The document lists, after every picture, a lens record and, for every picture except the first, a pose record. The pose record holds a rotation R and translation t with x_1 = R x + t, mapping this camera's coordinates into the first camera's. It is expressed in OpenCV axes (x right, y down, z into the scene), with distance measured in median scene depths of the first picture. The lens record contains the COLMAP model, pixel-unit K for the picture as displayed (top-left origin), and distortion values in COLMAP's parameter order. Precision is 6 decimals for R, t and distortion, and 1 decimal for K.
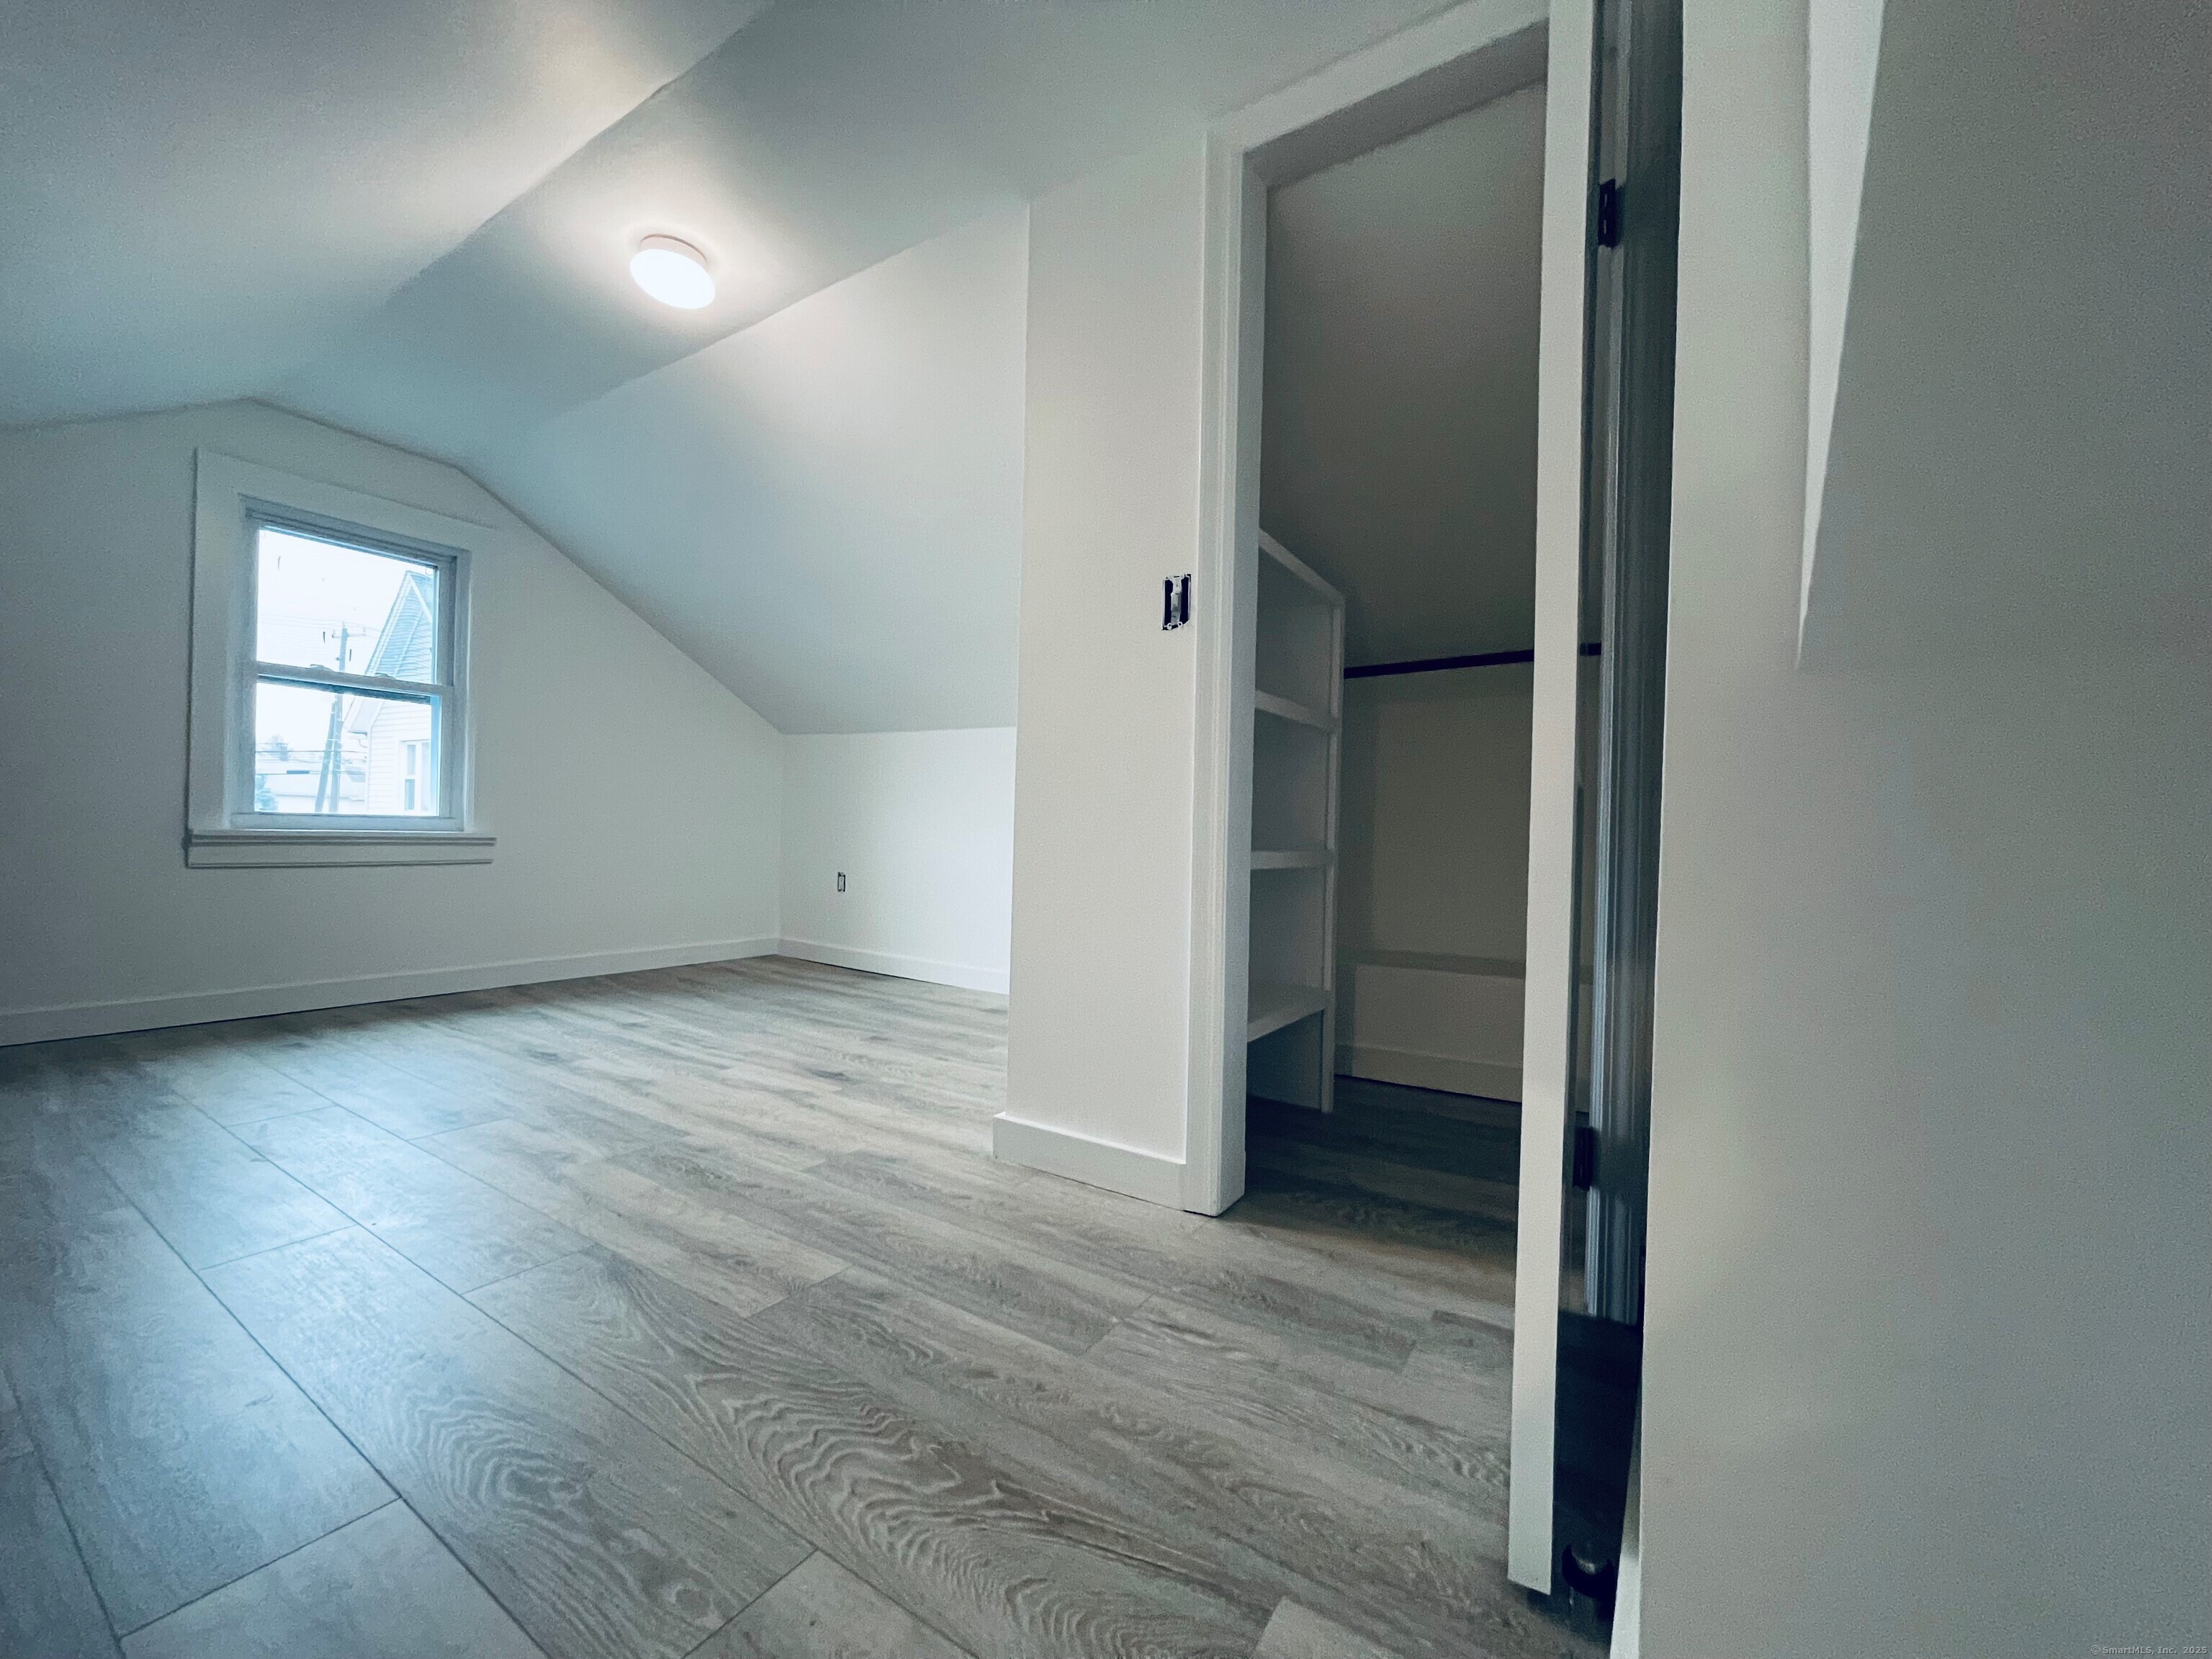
lens RADIAL K [[883.7, 0, 1090.4], [0, 883.7, 836.2], [0, 0, 1]] dist [-0.003300, 0.000046]
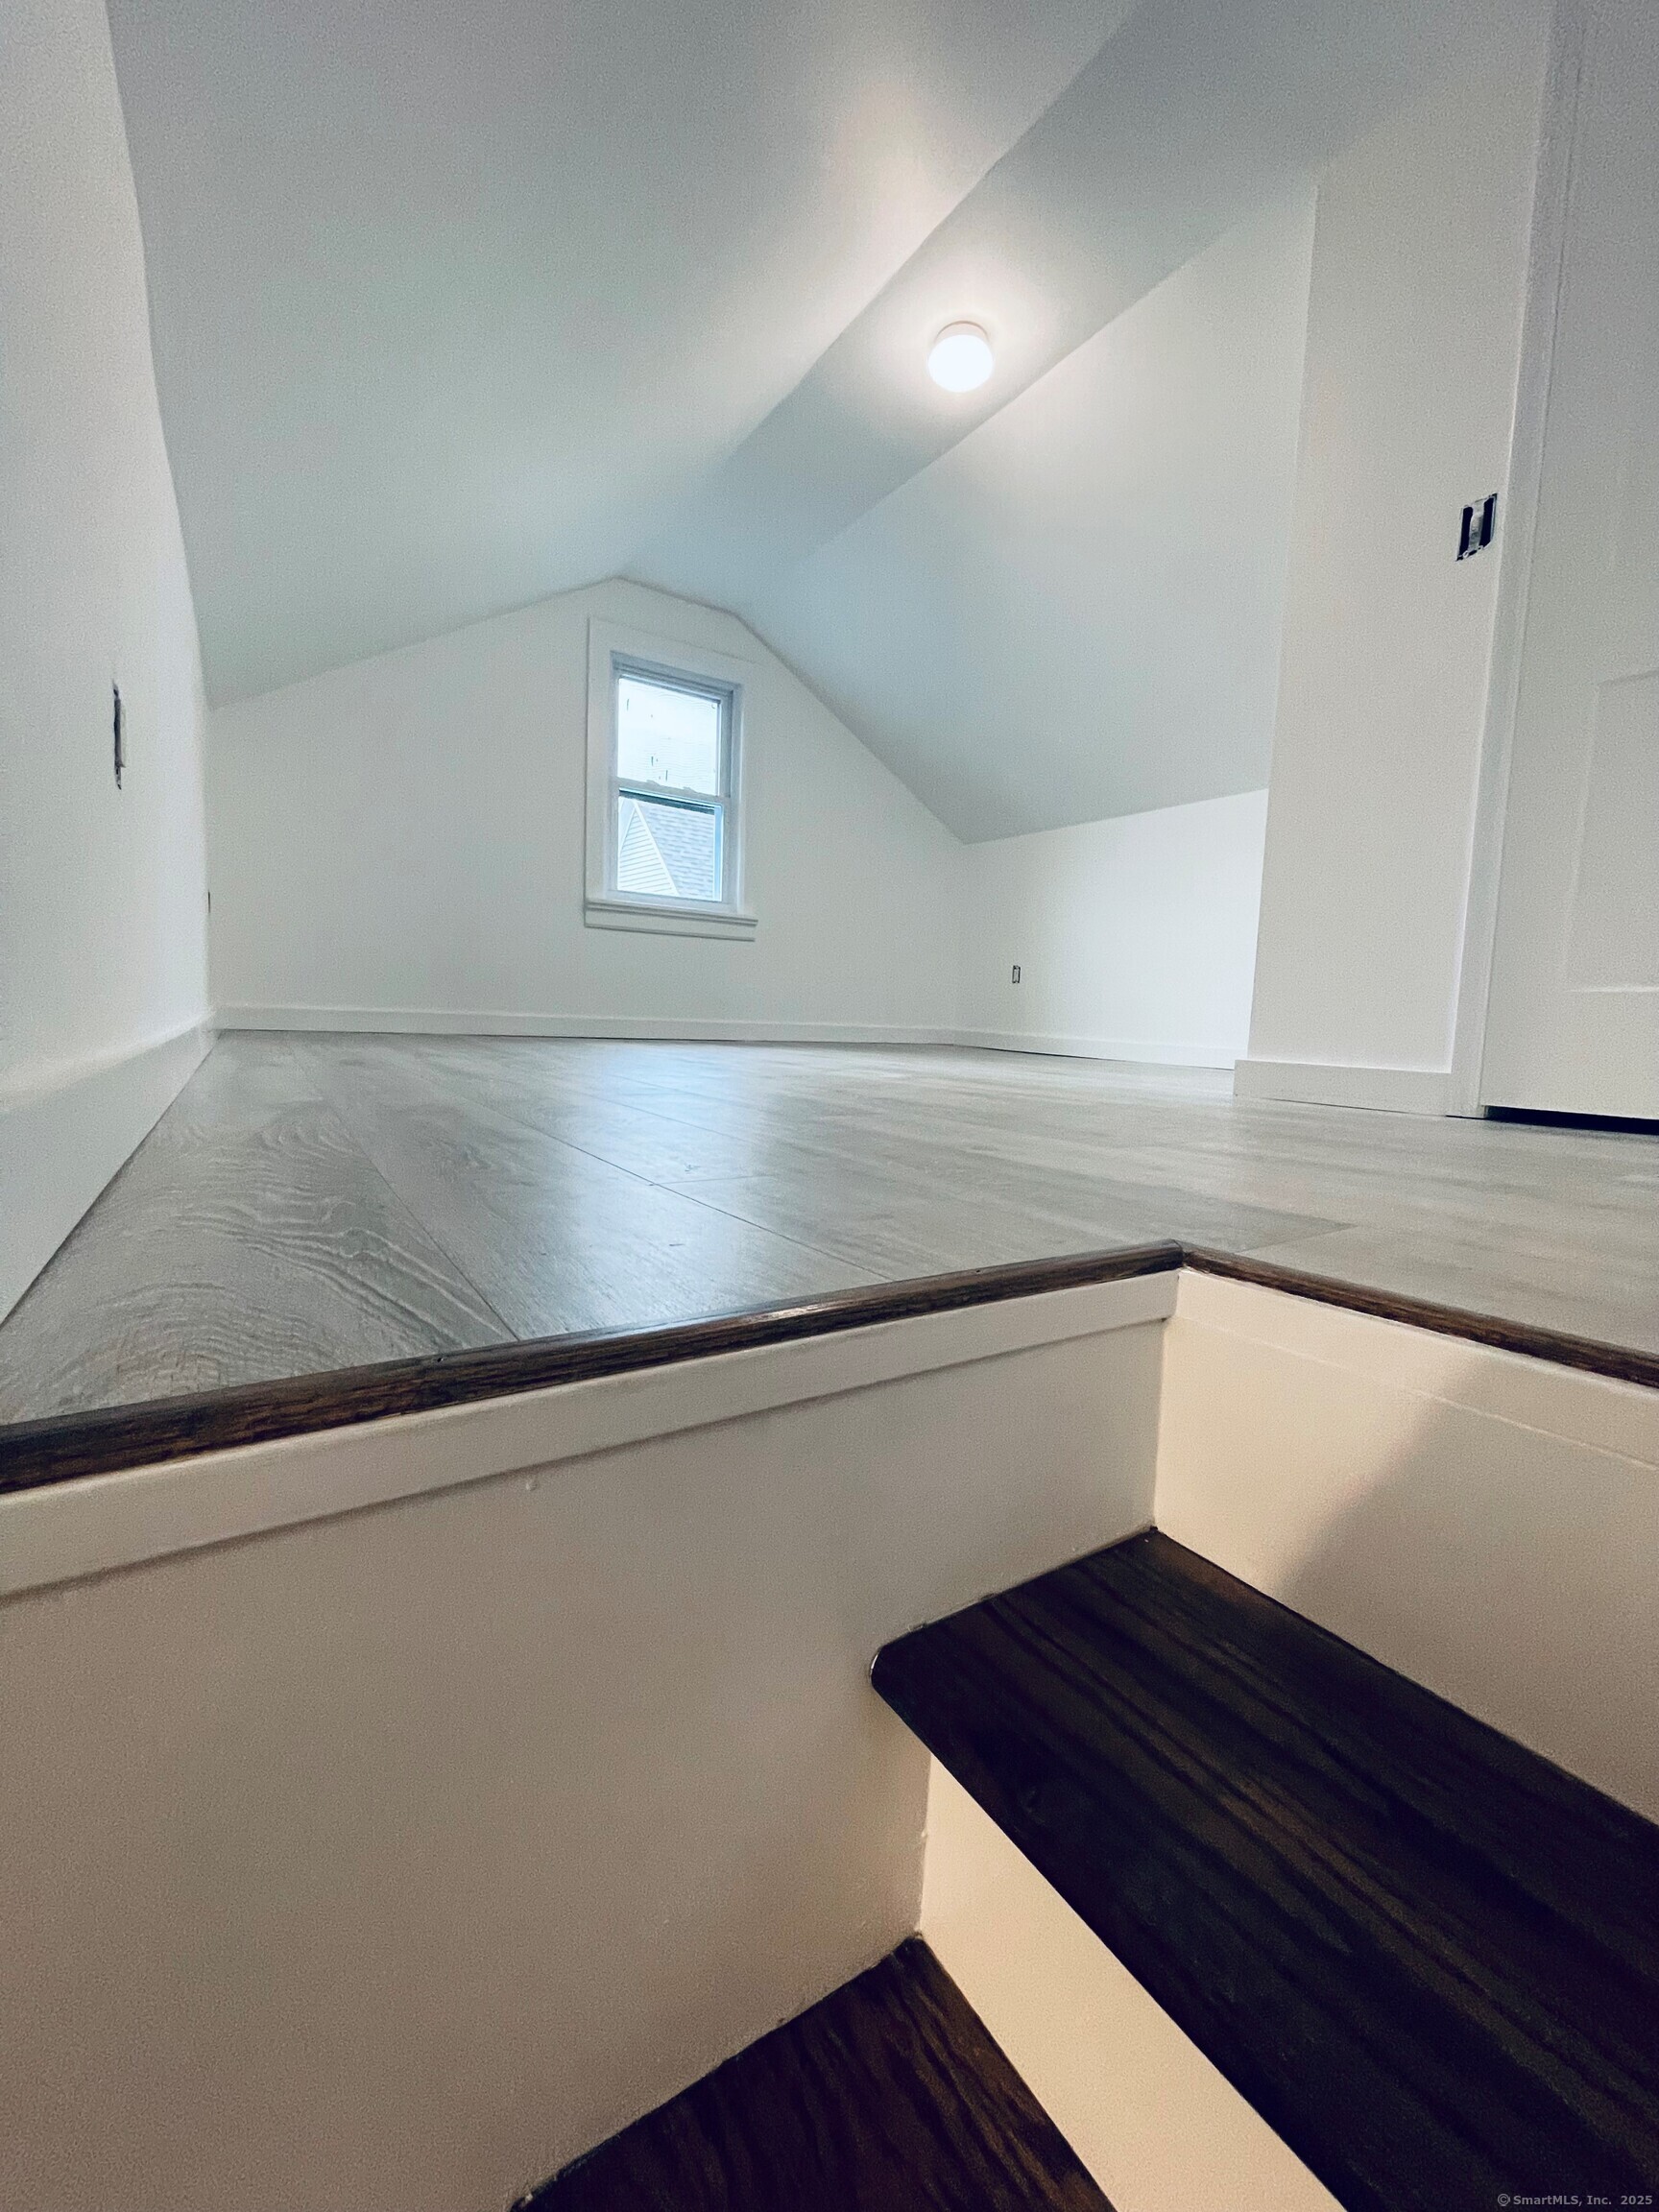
lens RADIAL K [[883.7, 0, 815.0], [0, 883.7, 1099.2], [0, 0, 1]] dist [-0.003300, 0.000046]
pose [[0.913163, 0.044317, -0.405177, -0.154185], [-0.012608, 0.996667, 0.080595, 0.310988], [0.407399, -0.068488, 0.910679, -0.266024]]
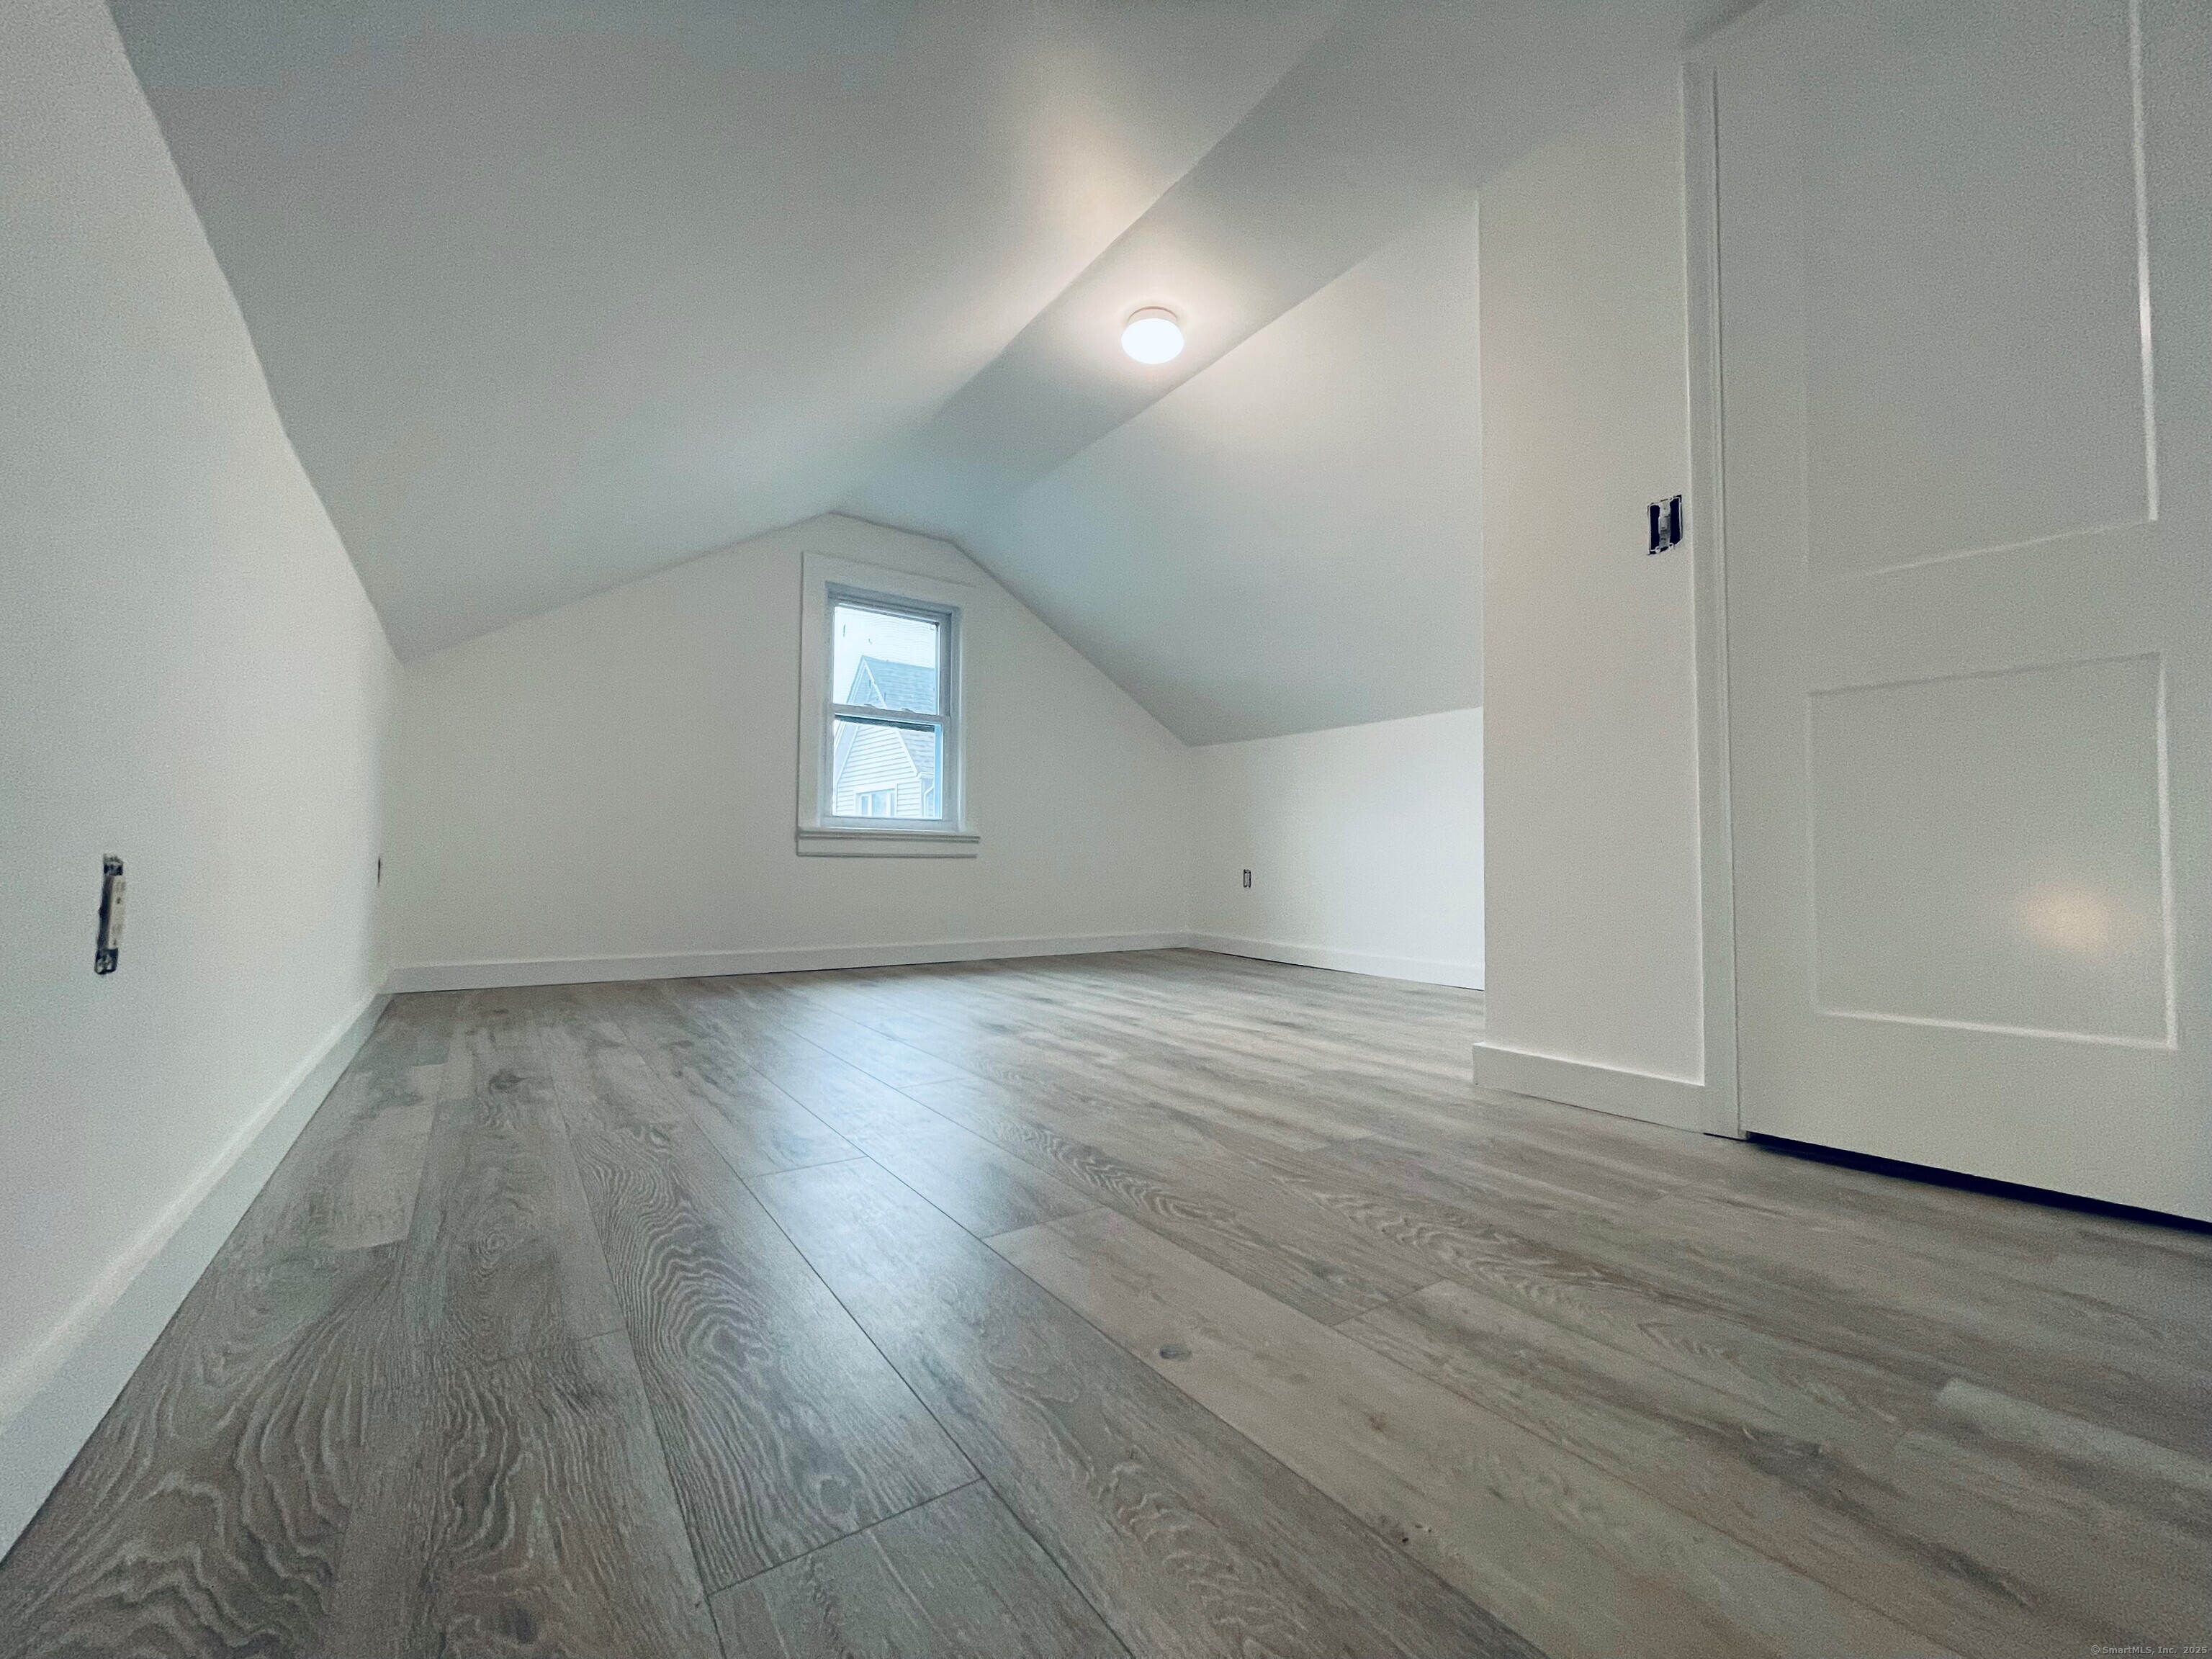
lens RADIAL K [[883.7, 0, 1093.5], [0, 883.7, 837.8], [0, 0, 1]] dist [-0.003300, 0.000046]
pose [[0.928166, -0.031895, -0.370798, -0.144574], [0.015877, 0.998807, -0.046172, 0.126632], [0.371829, 0.036968, 0.927565, -0.161708]]
